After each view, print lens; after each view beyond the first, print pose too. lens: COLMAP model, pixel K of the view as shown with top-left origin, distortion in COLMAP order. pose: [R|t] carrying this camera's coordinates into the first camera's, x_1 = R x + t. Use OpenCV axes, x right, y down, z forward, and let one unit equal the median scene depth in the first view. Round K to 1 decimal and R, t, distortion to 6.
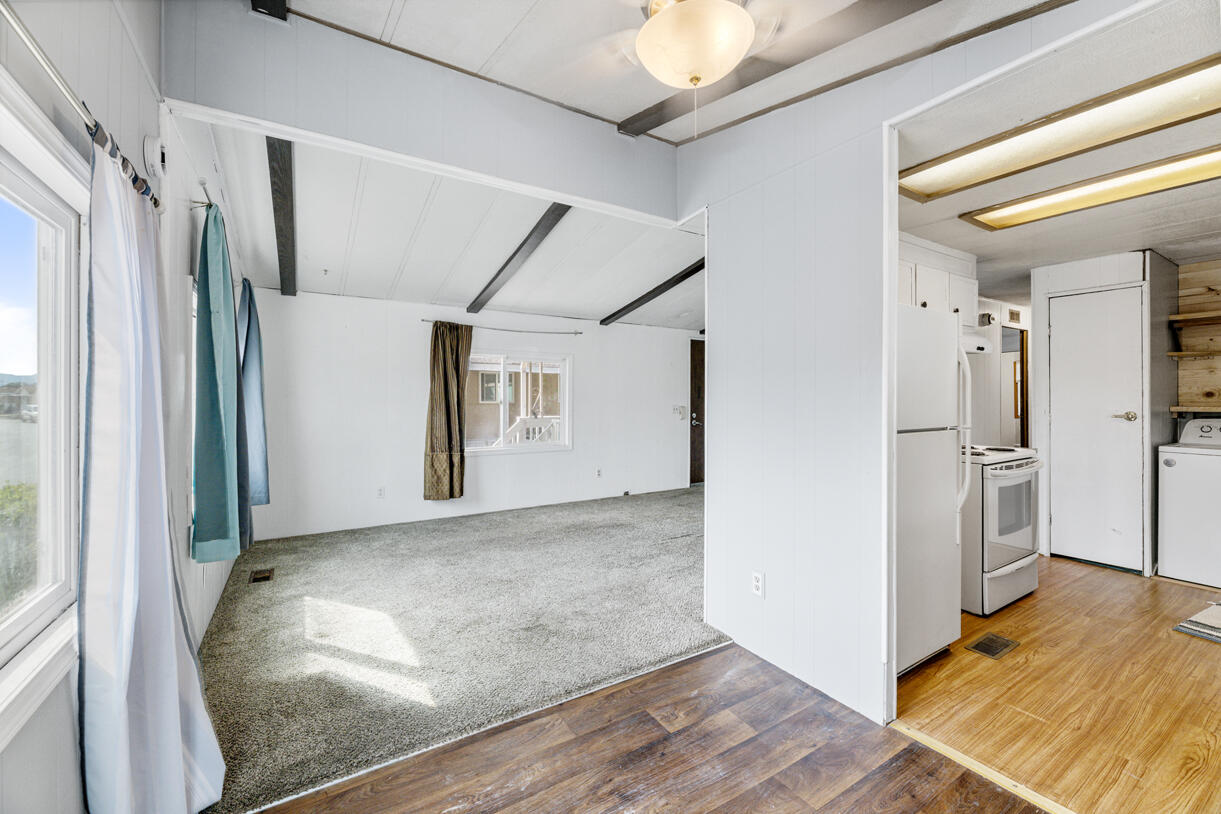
lens RADIAL K [[487.3, 0, 608.5], [0, 487.3, 403.4], [0, 0, 1]] dist [-0.000402, -0.003330]
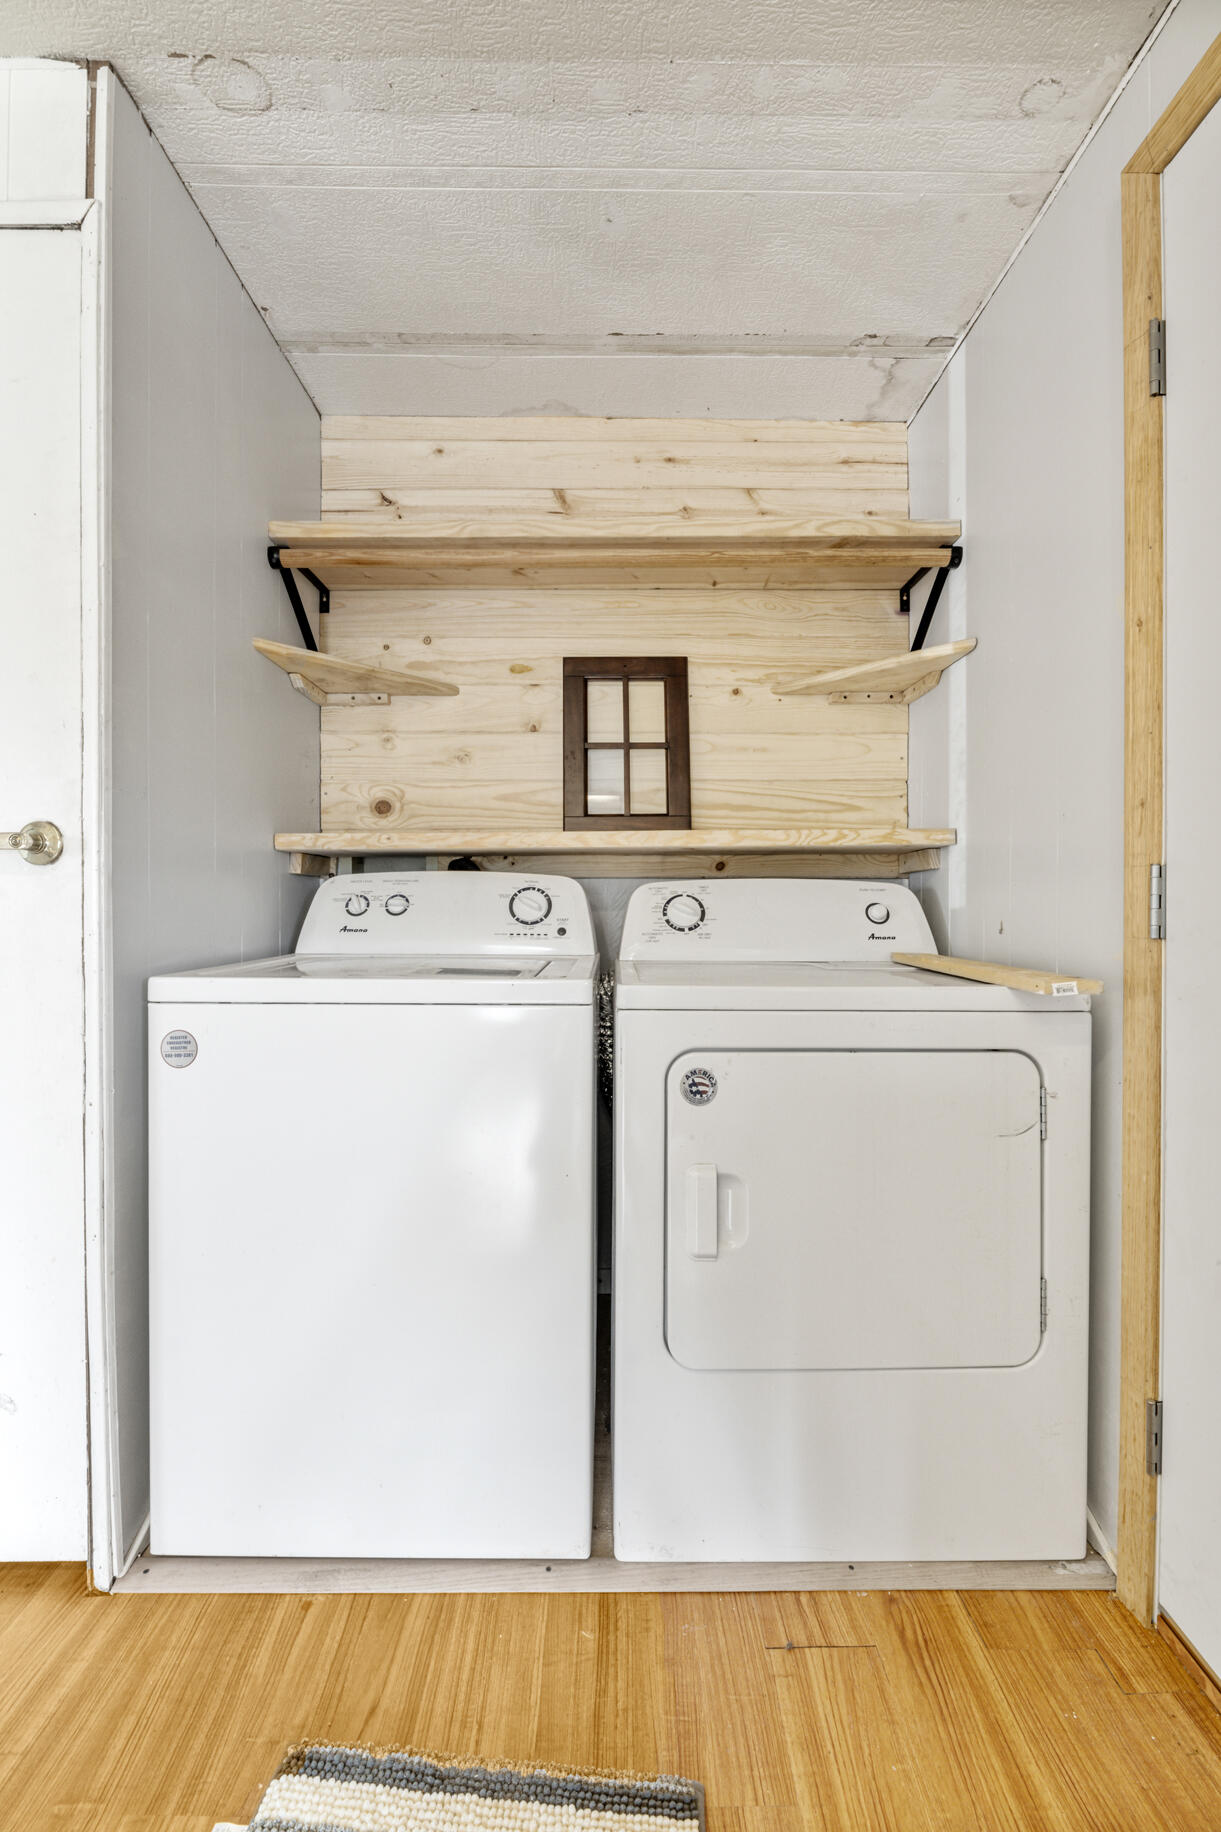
lens RADIAL K [[731.1, 0, 605.1], [0, 731.1, 911.6], [0, 0, 1]] dist [-0.000402, -0.003330]
pose [[0.524154, -0.007356, 0.851592, 0.941988], [-0.000421, 0.999960, 0.008897, 0.054115], [-0.851623, -0.005022, 0.524130, 0.632385]]
